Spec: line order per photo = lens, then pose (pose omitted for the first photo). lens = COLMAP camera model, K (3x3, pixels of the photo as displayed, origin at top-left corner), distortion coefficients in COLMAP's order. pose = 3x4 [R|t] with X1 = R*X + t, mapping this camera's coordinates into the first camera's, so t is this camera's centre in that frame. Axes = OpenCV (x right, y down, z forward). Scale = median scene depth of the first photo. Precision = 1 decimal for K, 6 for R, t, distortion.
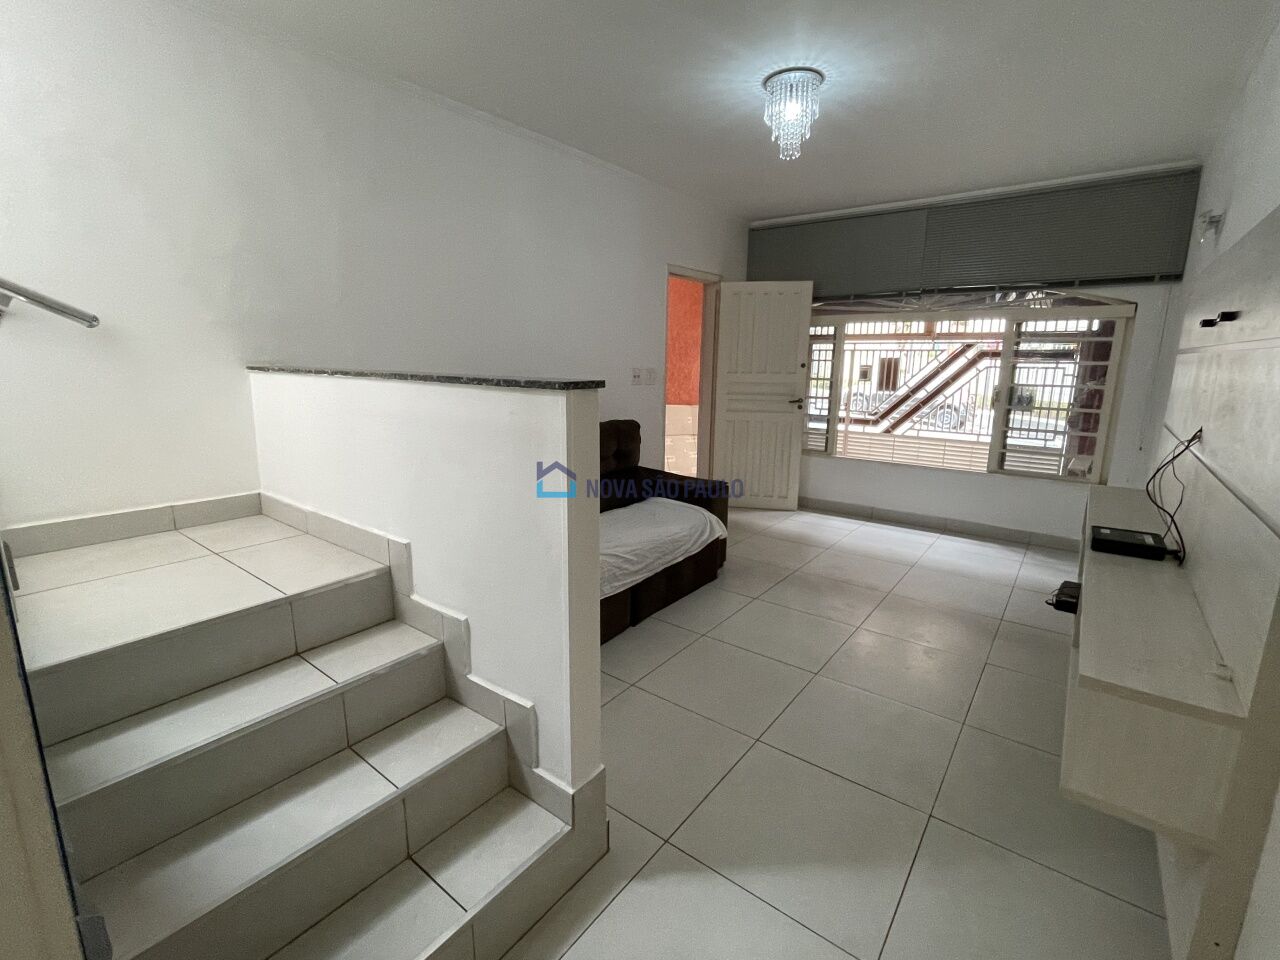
lens RADIAL K [[584.3, 0, 637.2], [0, 584.3, 477.8], [0, 0, 1]] dist [-0.002324, -0.000898]
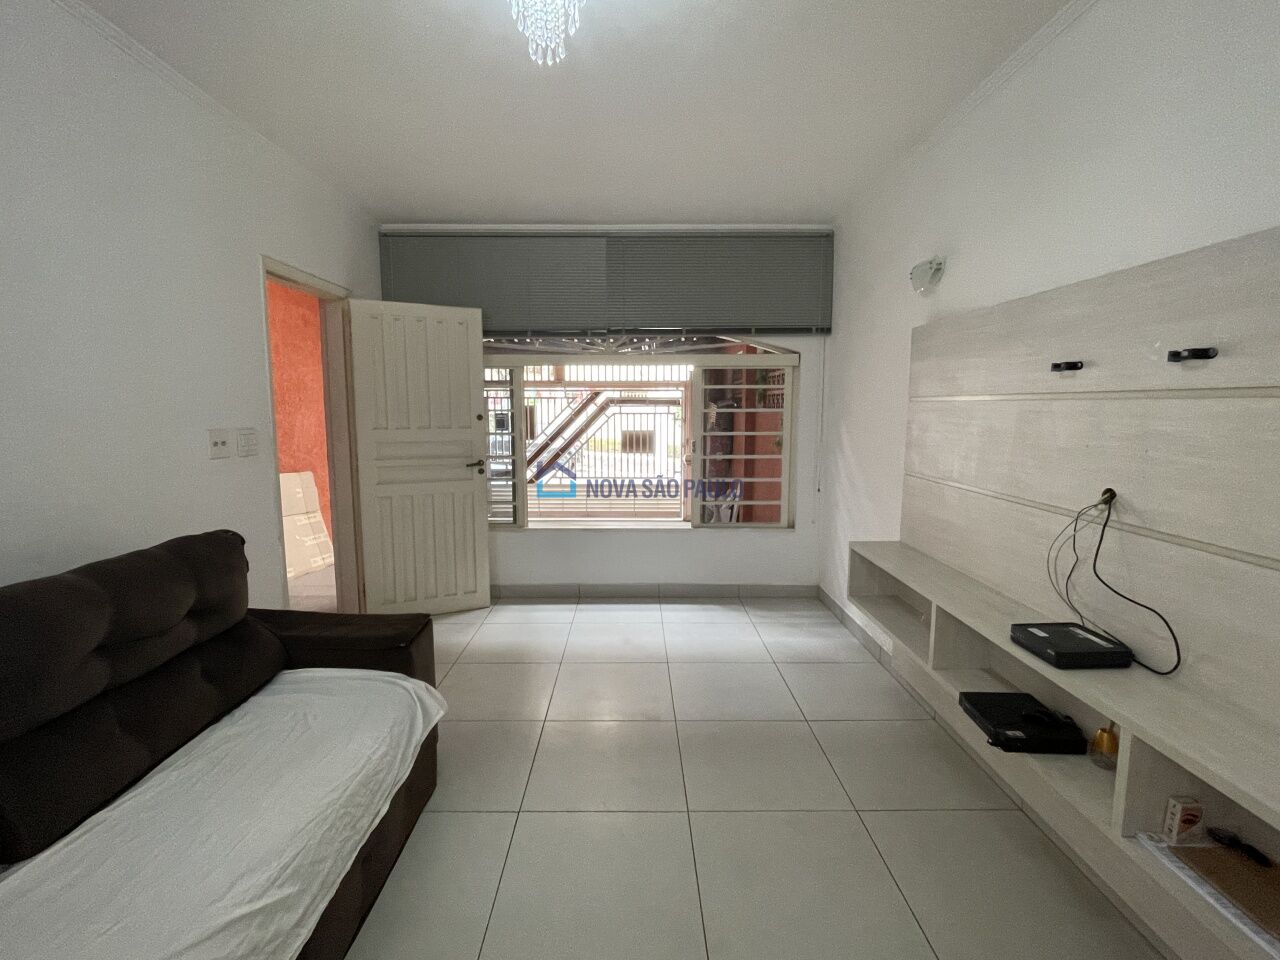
lens RADIAL K [[584.3, 0, 636.9], [0, 584.3, 482.0], [0, 0, 1]] dist [-0.002324, -0.000898]
pose [[0.794178, -0.086206, 0.601540, -0.018993], [0.129436, 0.991168, -0.028844, -0.058918], [-0.593741, 0.100768, 0.798322, 0.272391]]
